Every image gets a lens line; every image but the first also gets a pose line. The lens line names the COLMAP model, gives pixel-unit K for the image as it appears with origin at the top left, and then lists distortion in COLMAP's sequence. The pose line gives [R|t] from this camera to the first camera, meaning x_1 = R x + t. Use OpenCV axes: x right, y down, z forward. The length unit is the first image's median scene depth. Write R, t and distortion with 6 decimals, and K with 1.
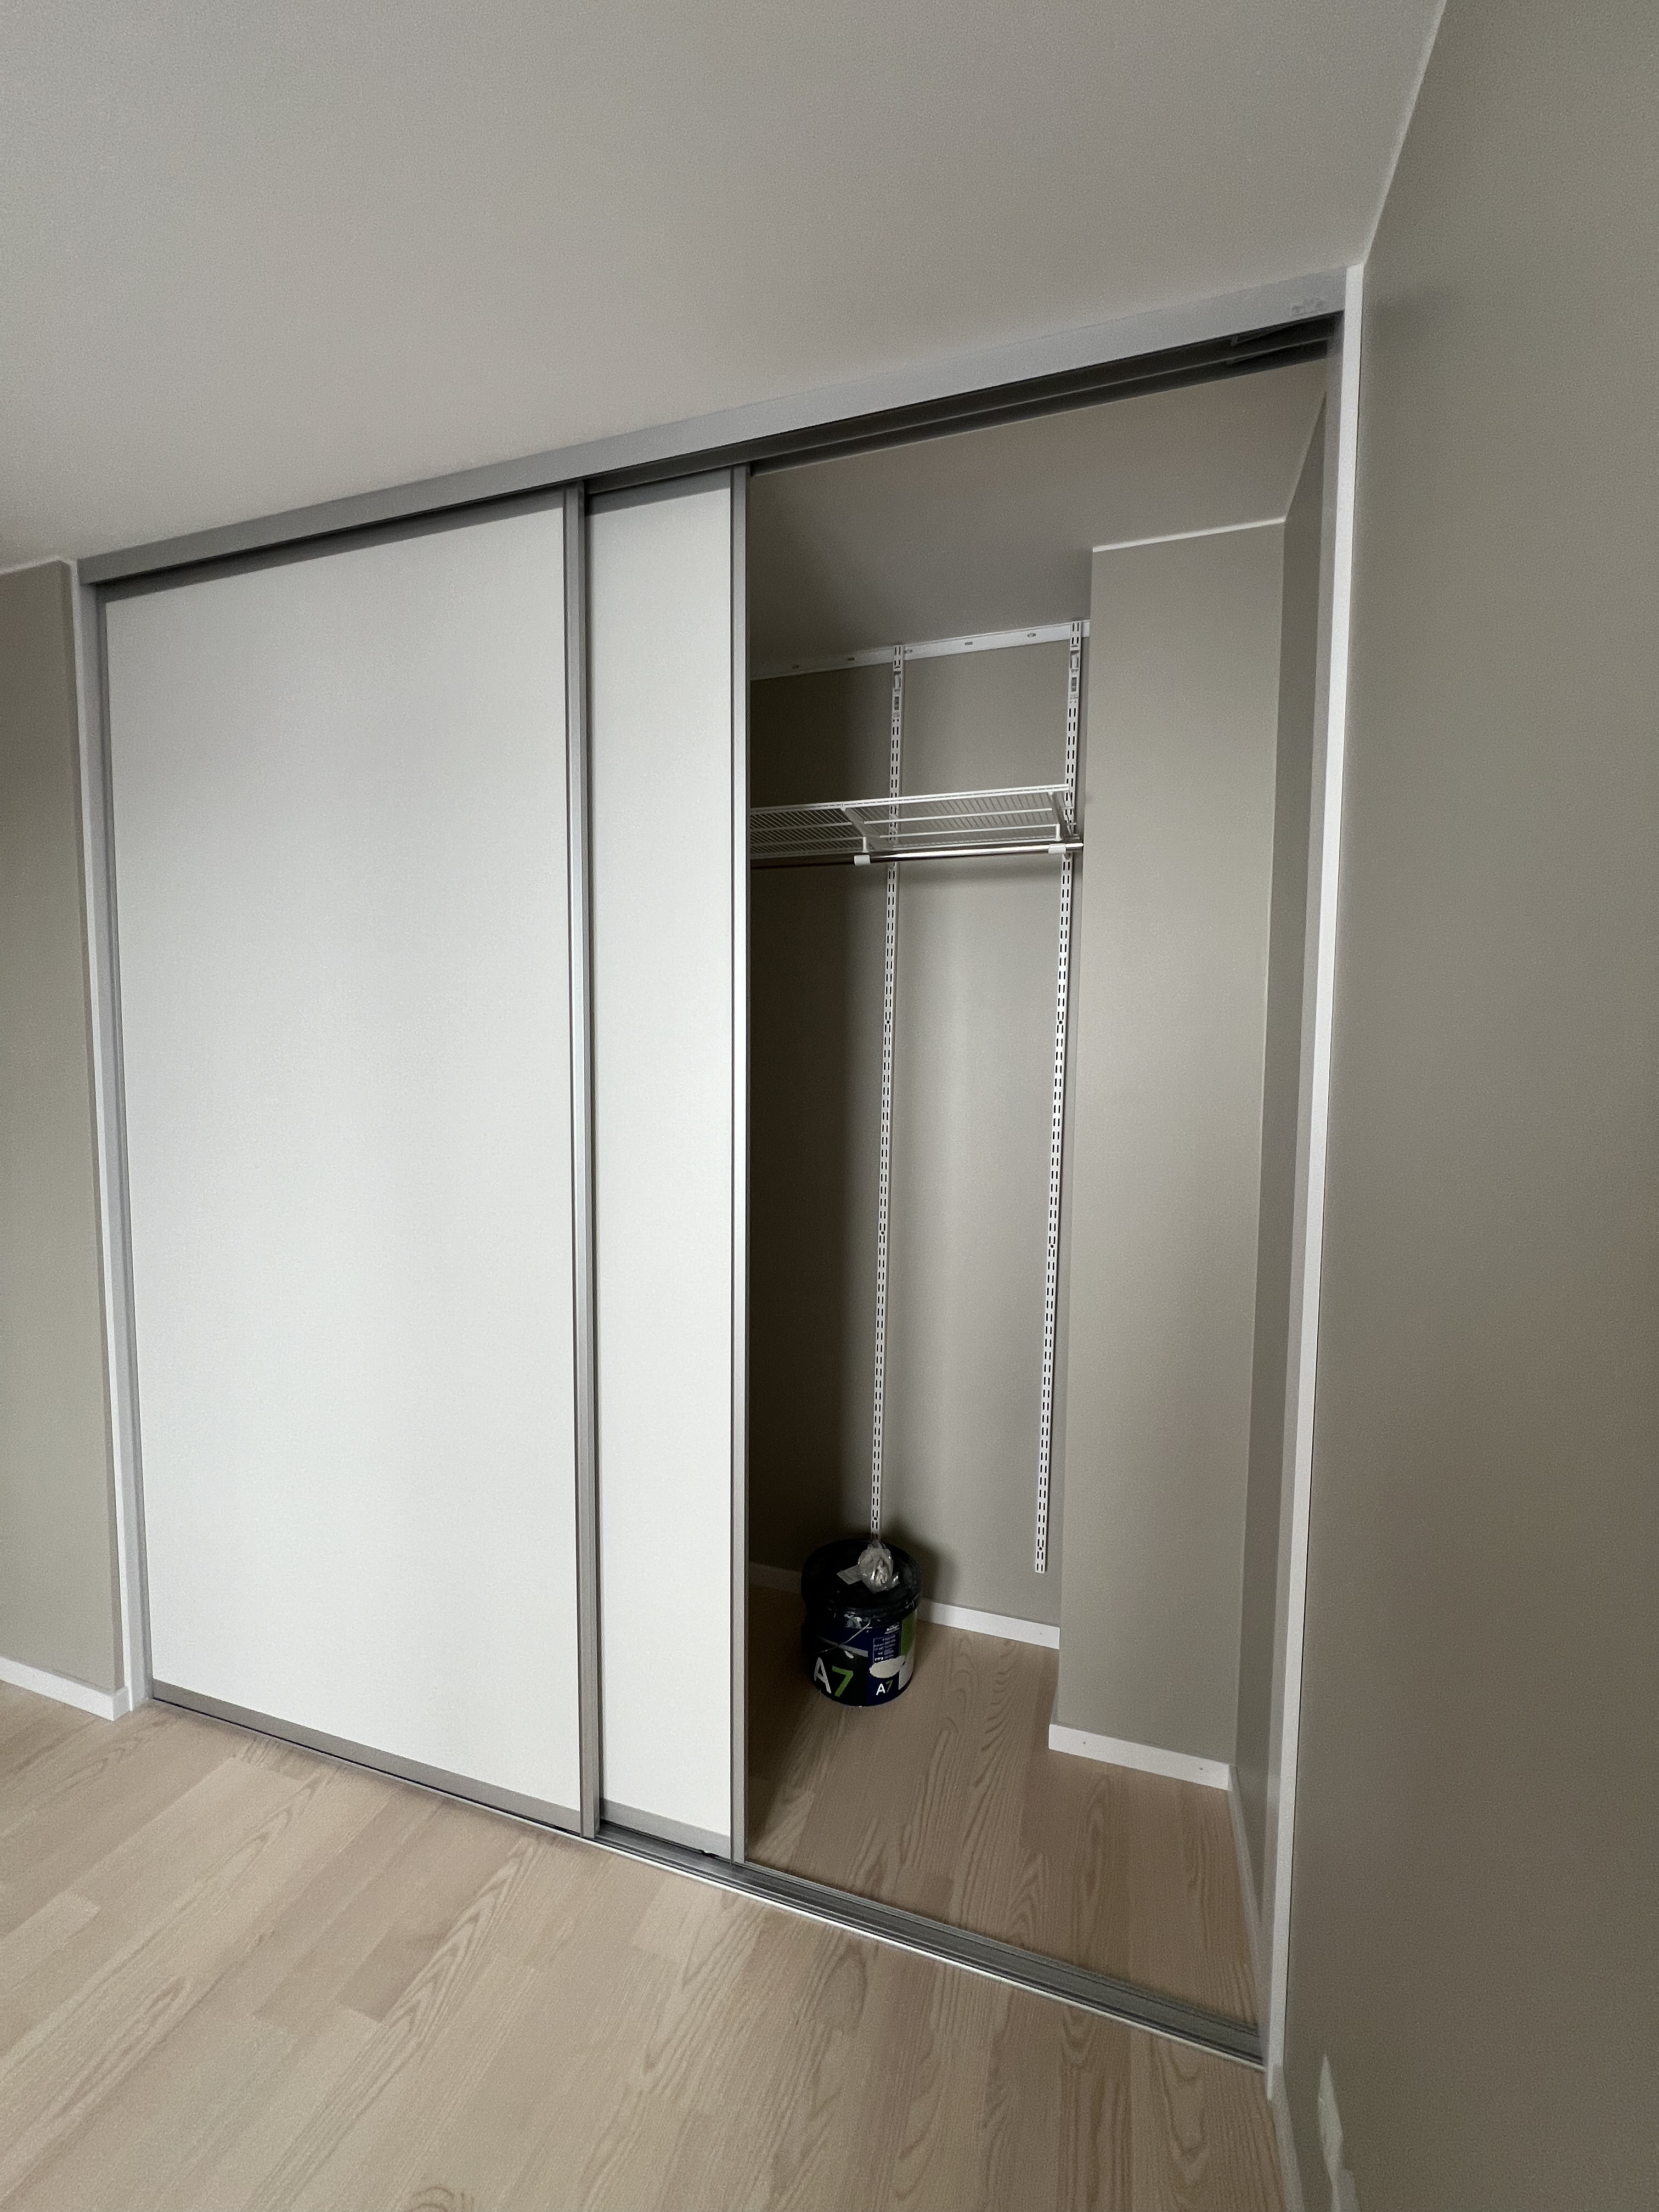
lens RADIAL K [[878.4, 0, 829.9], [0, 878.4, 1101.3], [0, 0, 1]] dist [0.002514, 0.000956]
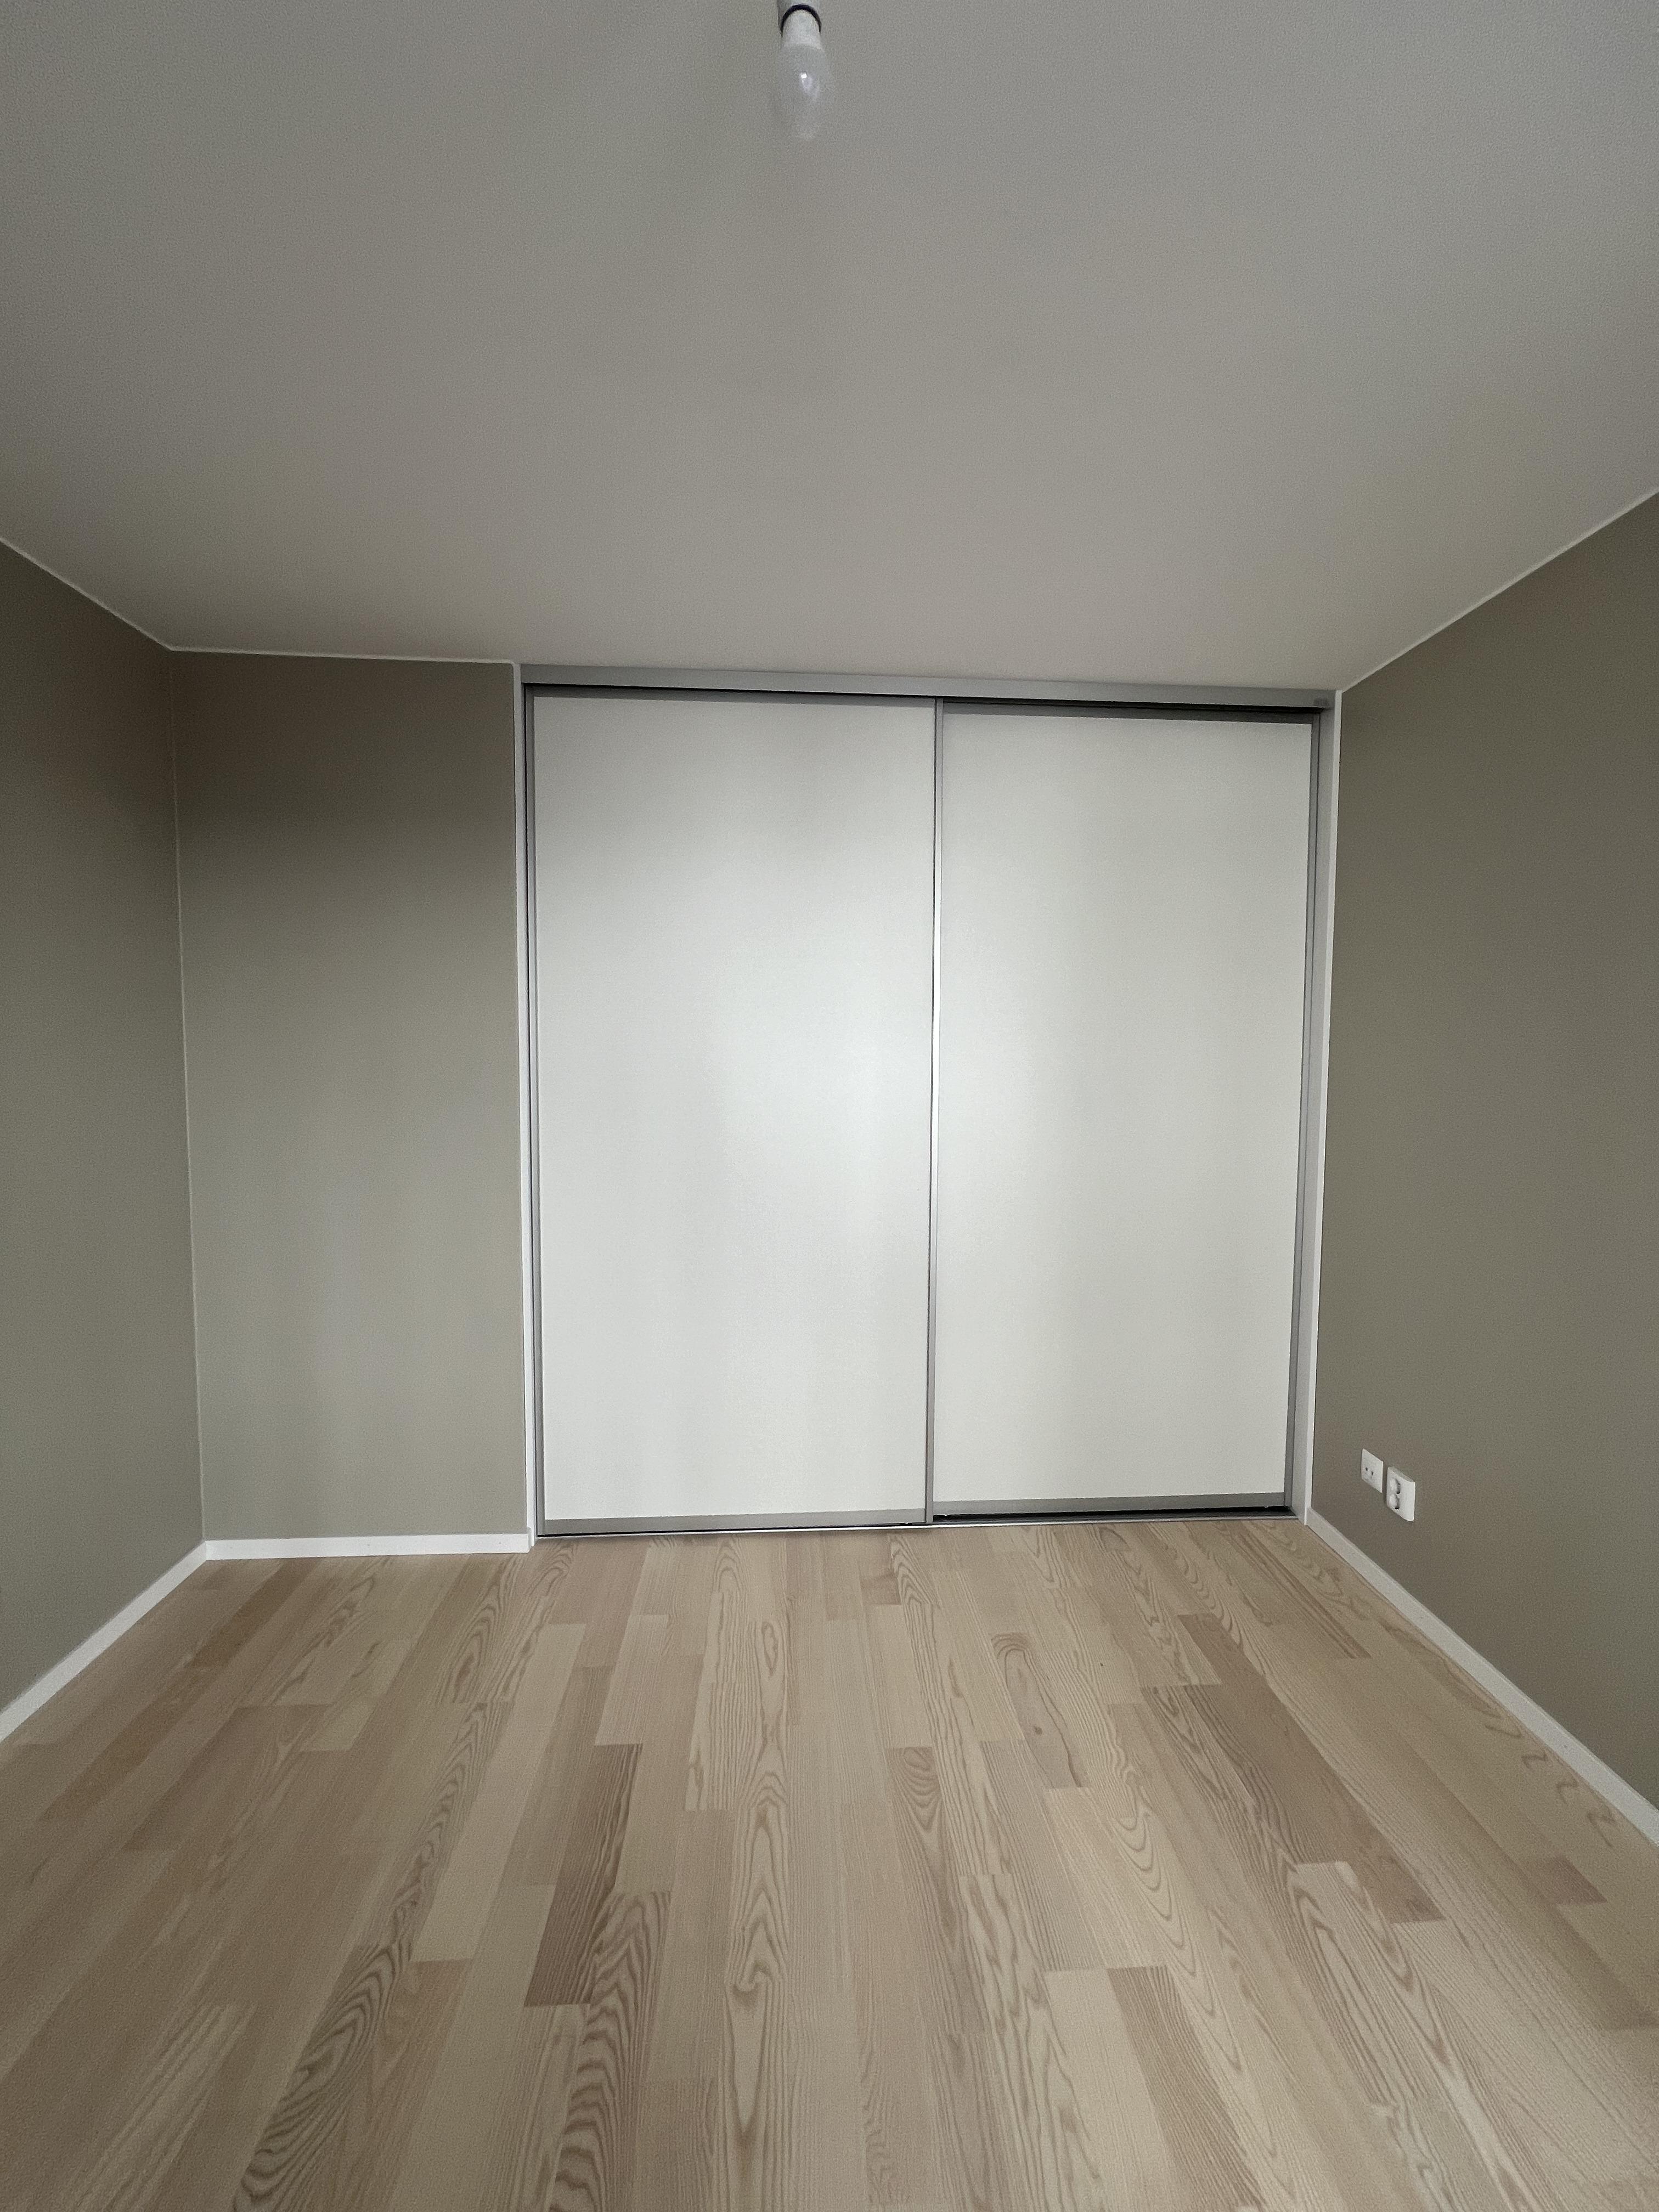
lens RADIAL K [[878.4, 0, 835.5], [0, 878.4, 1111.7], [0, 0, 1]] dist [0.002514, 0.000956]
pose [[0.932229, -0.024039, 0.361069, -0.904645], [0.017249, 0.999609, 0.022016, 0.032061], [-0.361457, -0.014295, 0.932279, -0.397466]]
